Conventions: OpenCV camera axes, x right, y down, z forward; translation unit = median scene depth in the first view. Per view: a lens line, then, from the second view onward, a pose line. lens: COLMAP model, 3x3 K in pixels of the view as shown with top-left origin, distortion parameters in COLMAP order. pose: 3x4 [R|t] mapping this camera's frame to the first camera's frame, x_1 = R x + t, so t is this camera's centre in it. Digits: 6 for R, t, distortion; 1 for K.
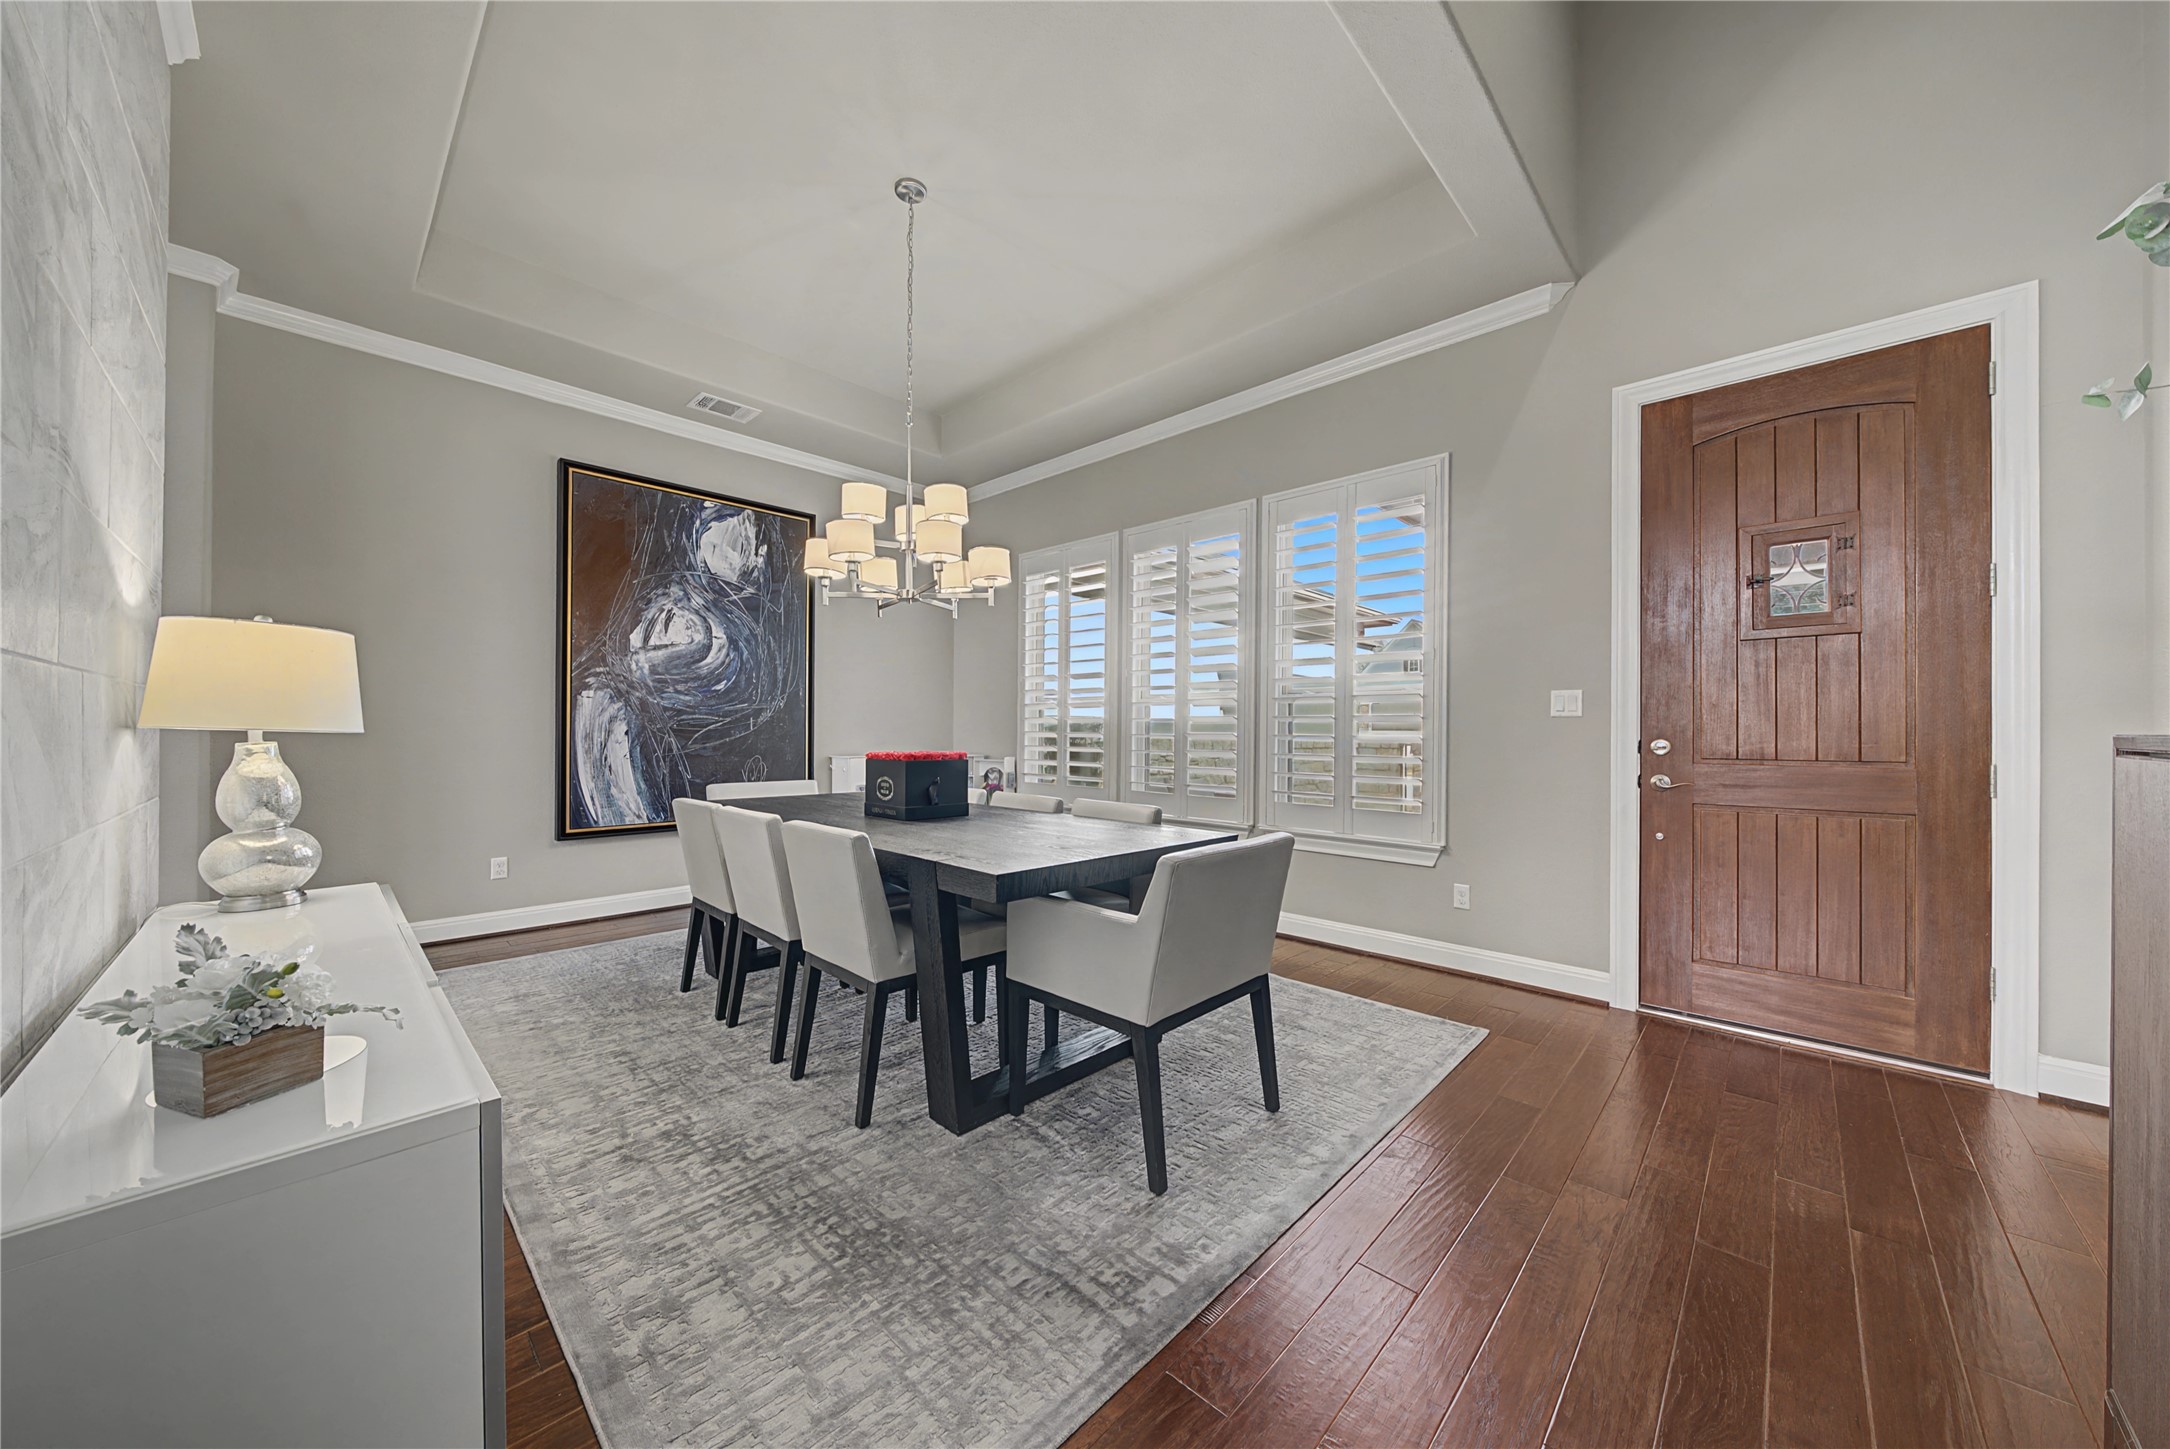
lens RADIAL K [[755.4, 0, 1082.7], [0, 755.4, 728.4], [0, 0, 1]] dist [-0.002876, -0.000051]
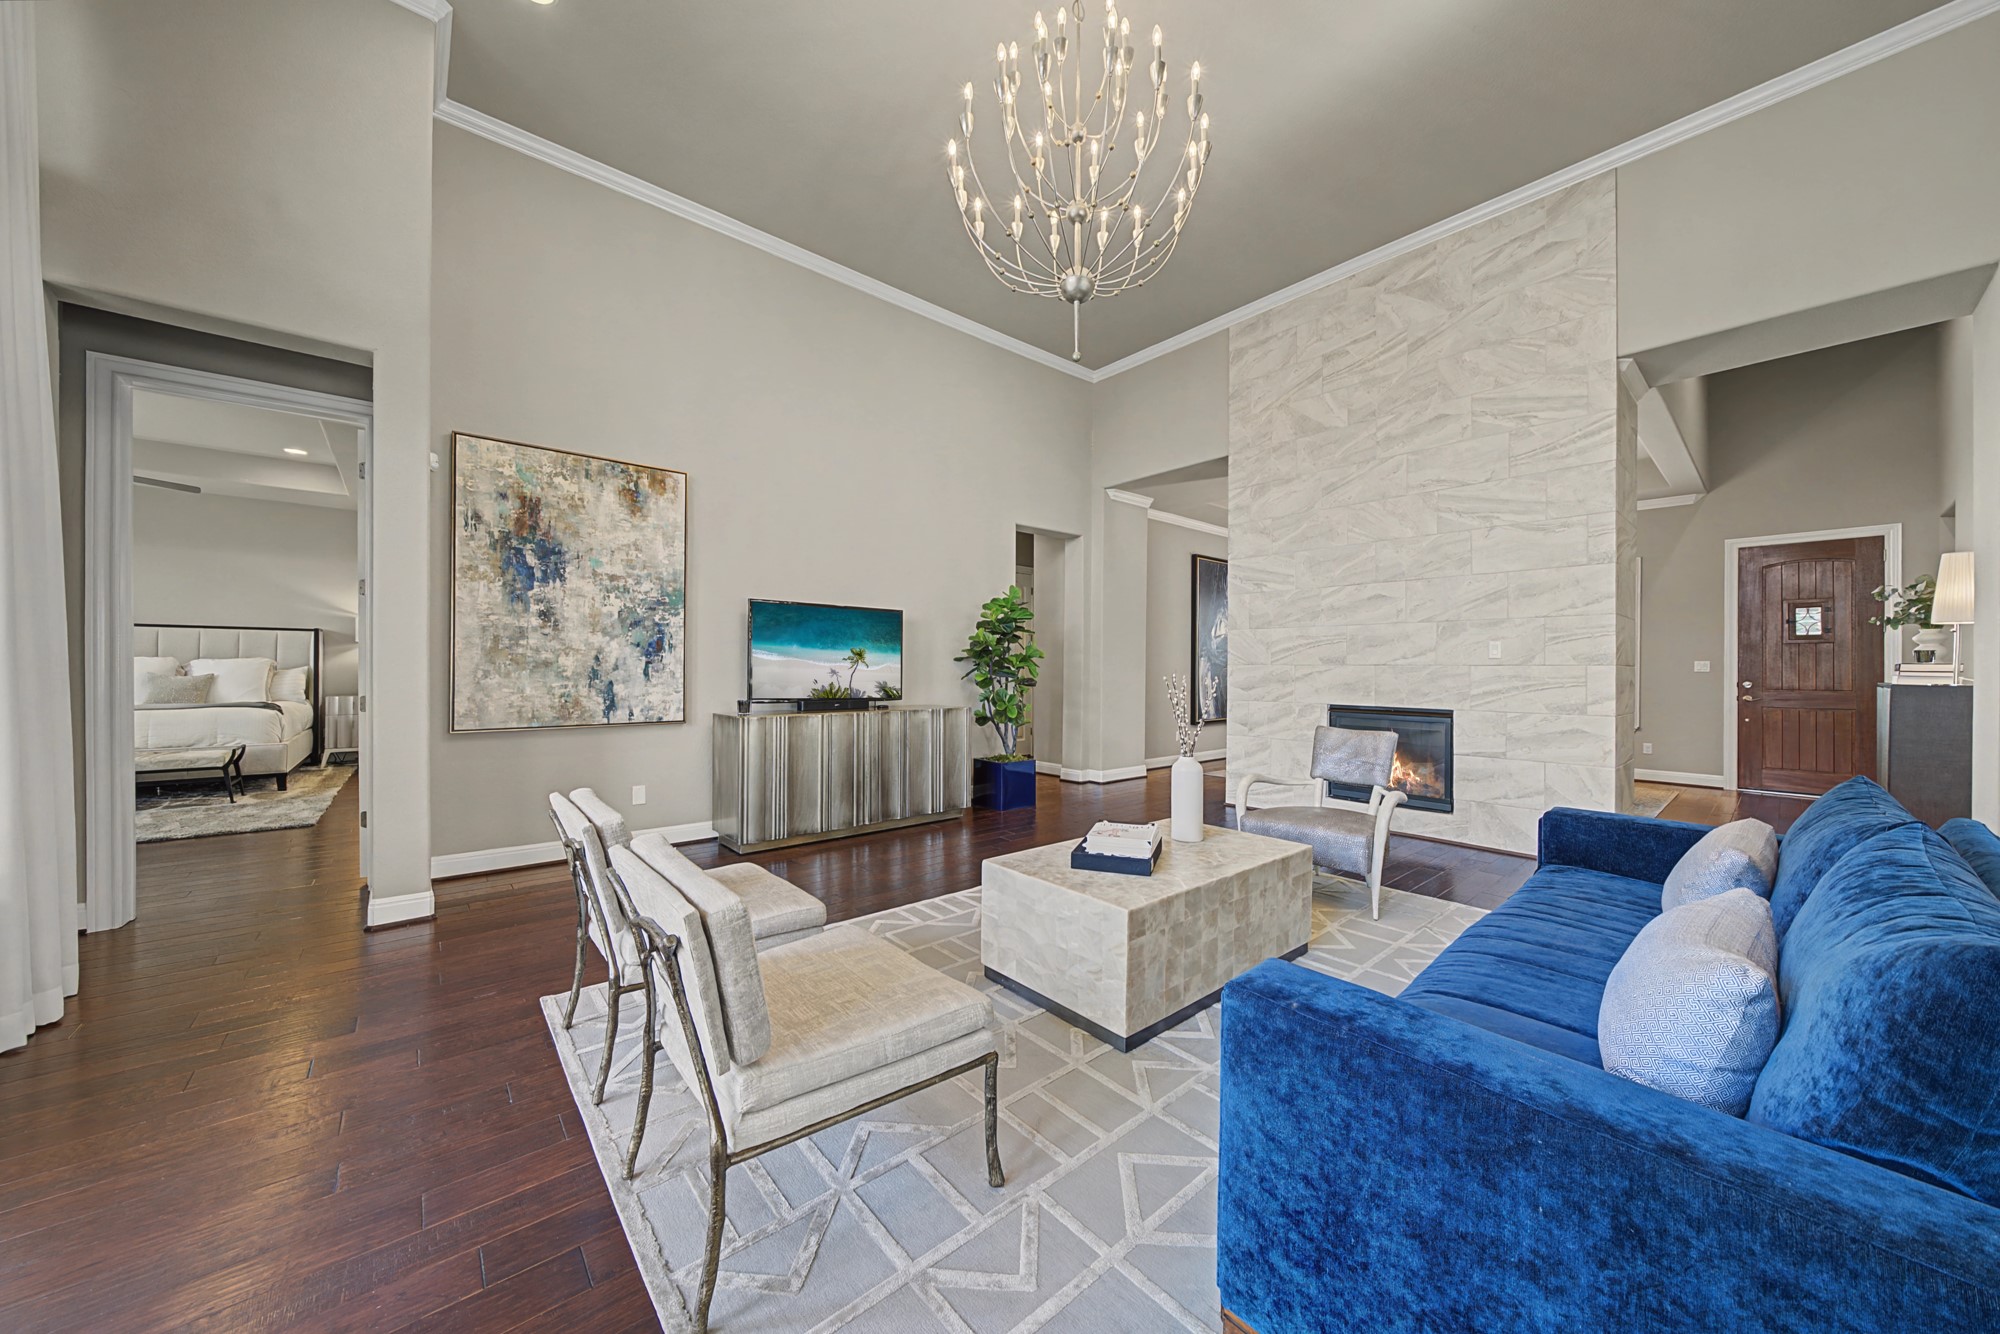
lens RADIAL K [[696.2, 0, 1002.2], [0, 696.2, 669.1], [0, 0, 1]] dist [-0.002876, -0.000051]
pose [[0.995137, 0.002745, -0.098458, -1.494439], [-0.002697, 0.999996, 0.000617, -0.022629], [0.098459, -0.000348, 0.995141, -1.563130]]
